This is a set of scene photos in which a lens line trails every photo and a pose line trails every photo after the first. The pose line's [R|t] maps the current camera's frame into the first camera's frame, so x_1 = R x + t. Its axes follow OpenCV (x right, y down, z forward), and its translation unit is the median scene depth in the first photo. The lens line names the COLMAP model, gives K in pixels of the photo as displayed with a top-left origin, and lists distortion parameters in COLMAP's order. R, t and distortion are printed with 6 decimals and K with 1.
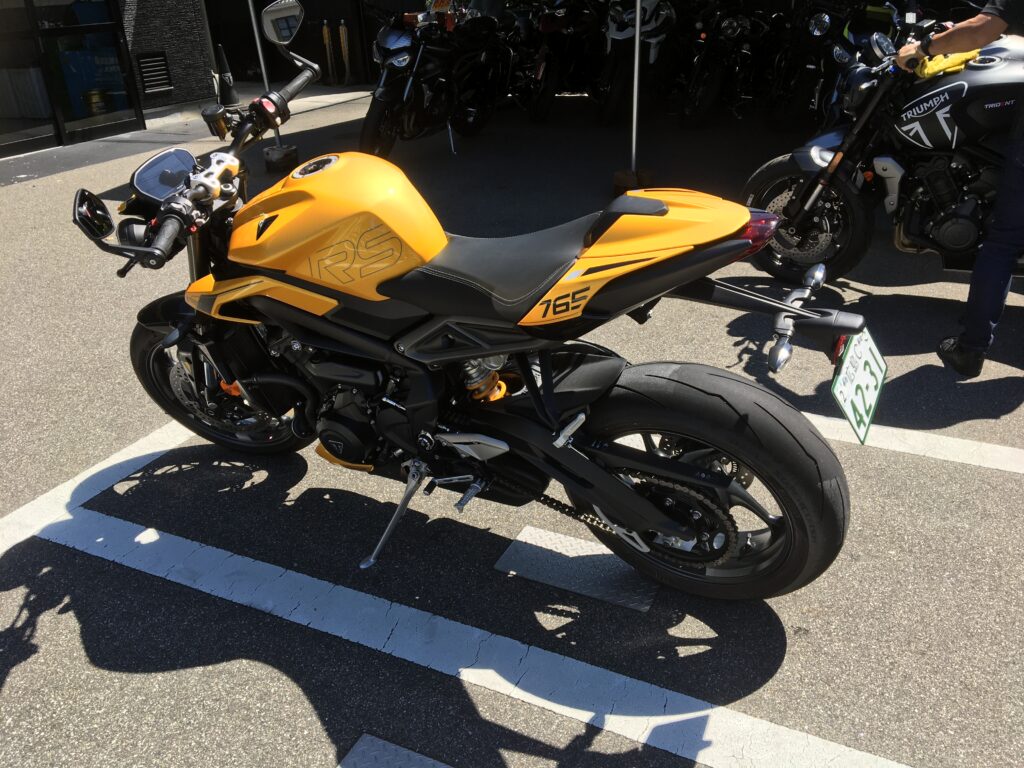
lens RADIAL K [[853.0, 0, 516.3], [0, 853.0, 384.1], [0, 0, 1]] dist [0.000058, -0.001355]
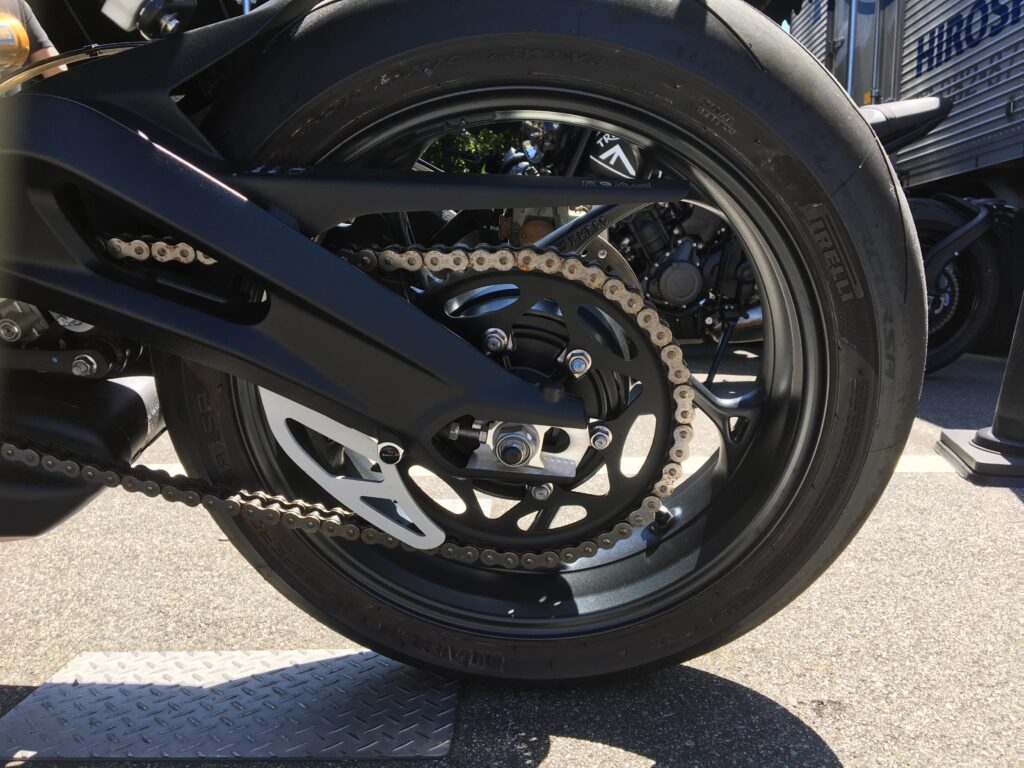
lens RADIAL K [[853.0, 0, 516.3], [0, 853.0, 384.1], [0, 0, 1]] dist [0.000058, -0.001355]
pose [[0.907695, -0.029039, 0.418624, 0.032231], [0.170308, 0.937240, -0.304262, 0.203806], [-0.383516, 0.347473, 0.855674, 0.550722]]
